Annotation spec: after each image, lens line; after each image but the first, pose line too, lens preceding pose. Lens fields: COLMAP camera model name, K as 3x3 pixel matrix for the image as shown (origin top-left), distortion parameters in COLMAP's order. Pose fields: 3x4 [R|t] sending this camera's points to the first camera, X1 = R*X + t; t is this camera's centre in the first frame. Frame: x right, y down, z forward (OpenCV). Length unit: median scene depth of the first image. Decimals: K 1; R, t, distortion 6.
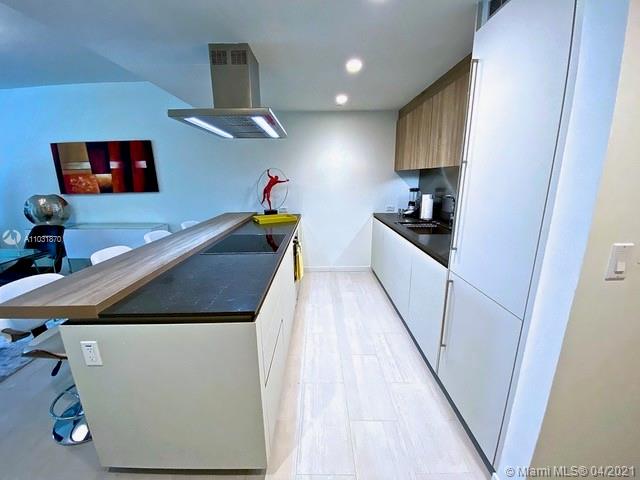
lens RADIAL K [[257.0, 0, 315.3], [0, 257.0, 238.5], [0, 0, 1]] dist [0.022299, -0.019755]
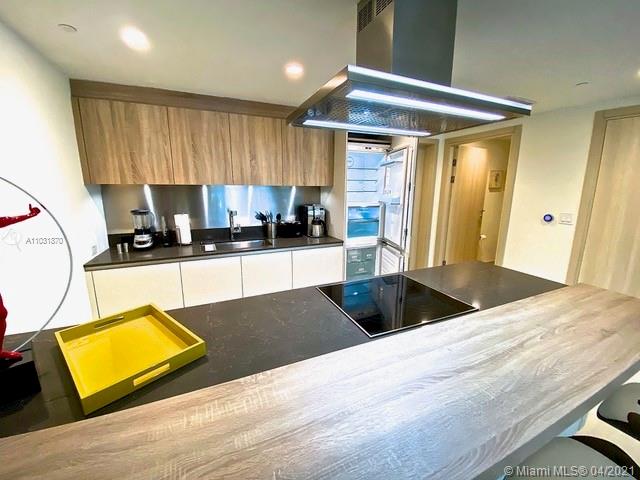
lens RADIAL K [[257.0, 0, 315.3], [0, 257.0, 238.5], [0, 0, 1]] dist [0.022299, -0.019755]
pose [[-0.423548, -0.164543, 0.890804, -0.431066], [0.214606, 0.937146, 0.275141, -0.199323], [-0.880086, 0.307707, -0.361615, 0.803698]]
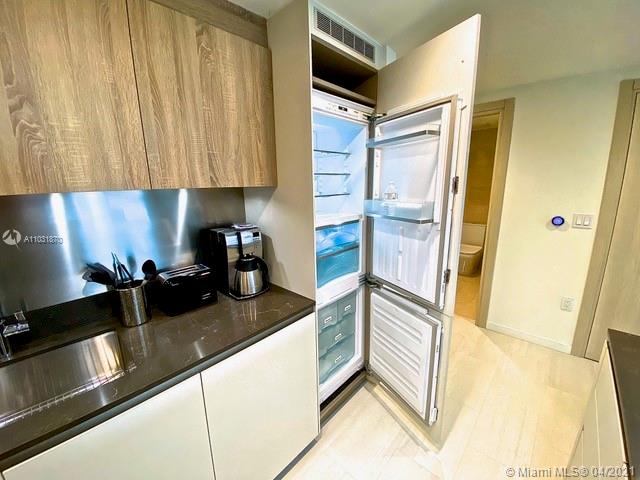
lens RADIAL K [[257.0, 0, 315.3], [0, 257.0, 238.5], [0, 0, 1]] dist [0.022299, -0.019755]
pose [[-0.745156, -0.111360, 0.657526, -0.007967], [0.184820, 0.912856, 0.364055, -0.177199], [-0.640768, 0.392802, -0.659639, 0.657152]]
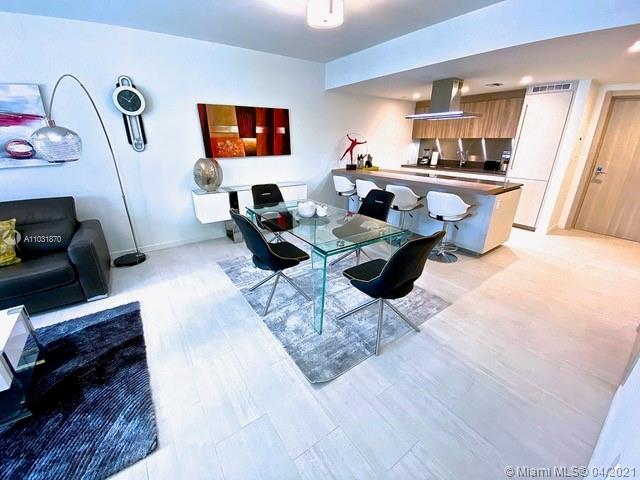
lens RADIAL K [[257.0, 0, 315.3], [0, 257.0, 238.5], [0, 0, 1]] dist [0.022299, -0.019755]
pose [[0.810877, -0.199401, 0.550199, -1.290245], [0.128492, 0.977883, 0.165031, 0.021383], [-0.570937, -0.063124, 0.818564, -0.078624]]
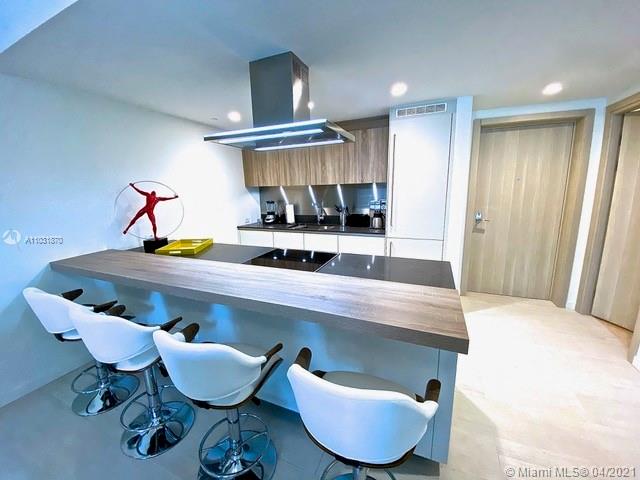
lens RADIAL K [[257.0, 0, 315.3], [0, 257.0, 238.5], [0, 0, 1]] dist [0.022299, -0.019755]
pose [[0.380959, -0.173005, 0.908262, -0.635459], [0.237248, 0.967739, 0.084823, -0.067991], [-0.893635, 0.183169, 0.409714, 0.311503]]
